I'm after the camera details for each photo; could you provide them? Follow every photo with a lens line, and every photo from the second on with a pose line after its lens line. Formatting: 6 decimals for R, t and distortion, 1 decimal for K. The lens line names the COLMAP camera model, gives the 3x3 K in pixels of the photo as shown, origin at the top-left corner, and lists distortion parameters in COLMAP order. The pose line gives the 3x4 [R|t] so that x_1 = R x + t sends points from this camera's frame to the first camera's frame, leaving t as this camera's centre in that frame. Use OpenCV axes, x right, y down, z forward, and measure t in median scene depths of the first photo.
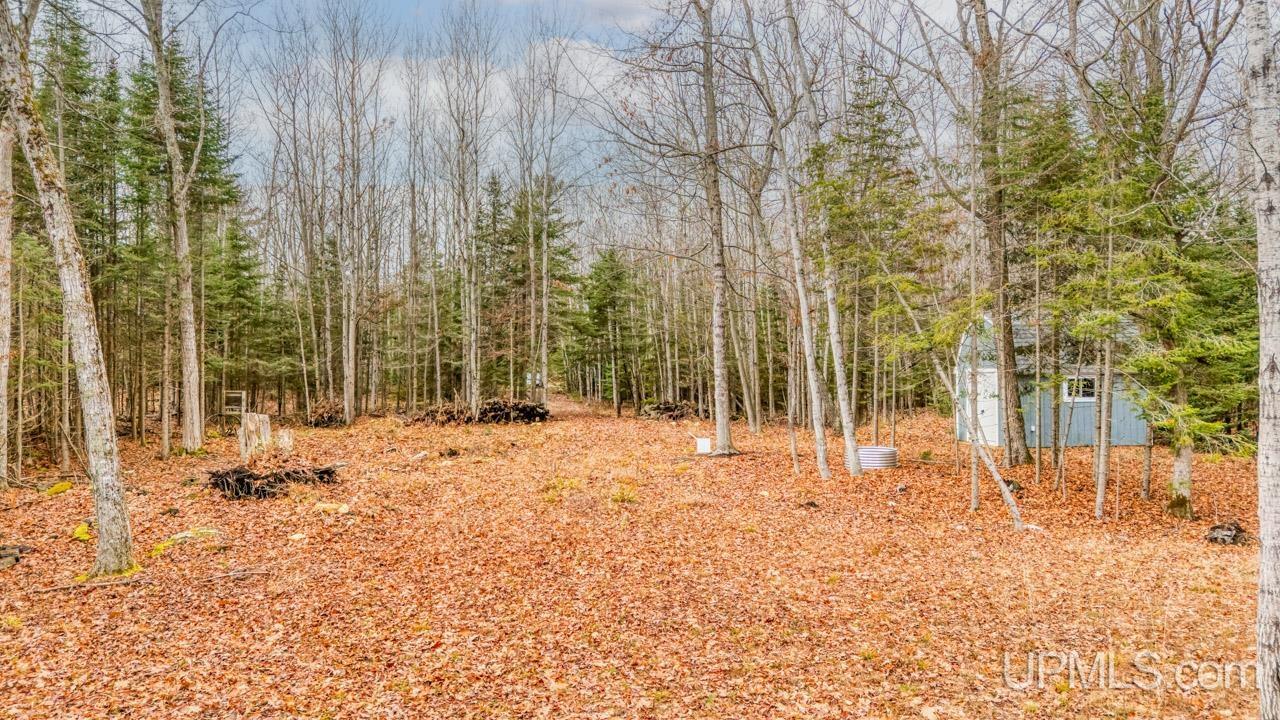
lens RADIAL K [[909.8, 0, 640.4], [0, 909.8, 363.3], [0, 0, 1]] dist [0.048442, -0.000377]
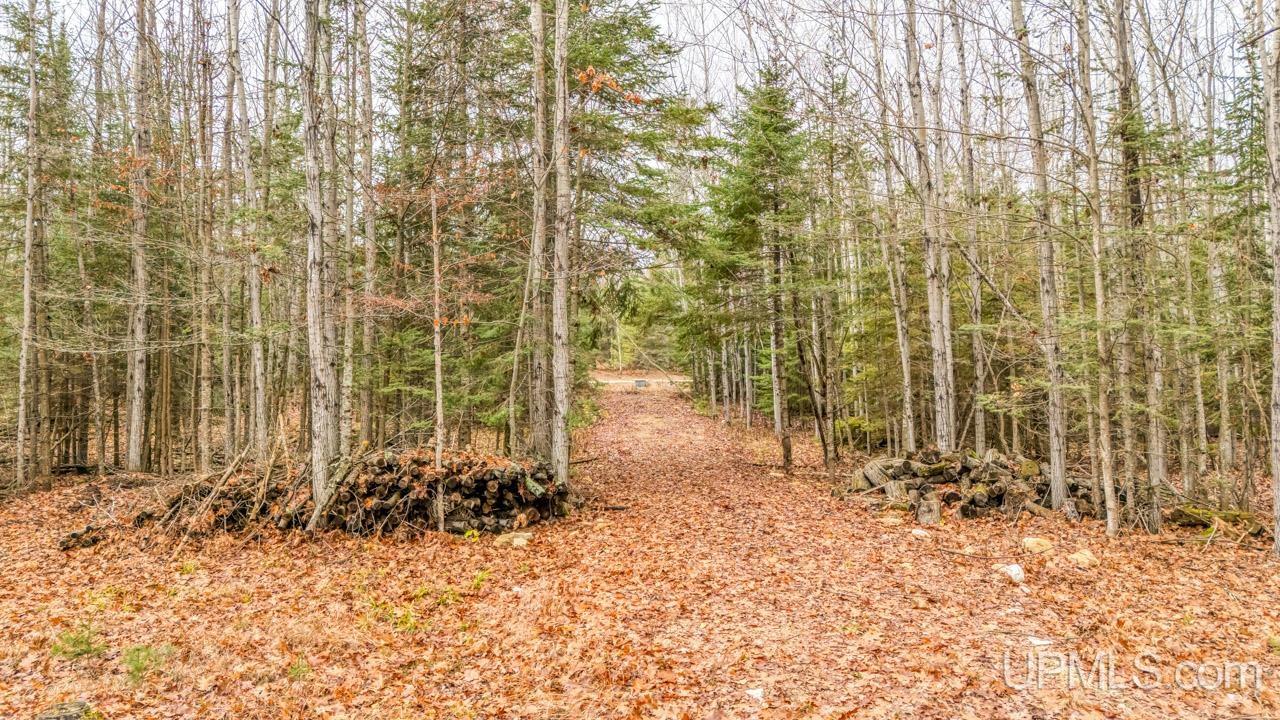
lens RADIAL K [[909.8, 0, 641.4], [0, 909.8, 360.8], [0, 0, 1]] dist [0.048442, -0.000377]
pose [[0.984955, 0.002070, -0.172800, -0.019503], [0.000106, 0.999921, 0.012584, 0.003944], [0.172812, -0.012413, 0.984877, 0.650909]]
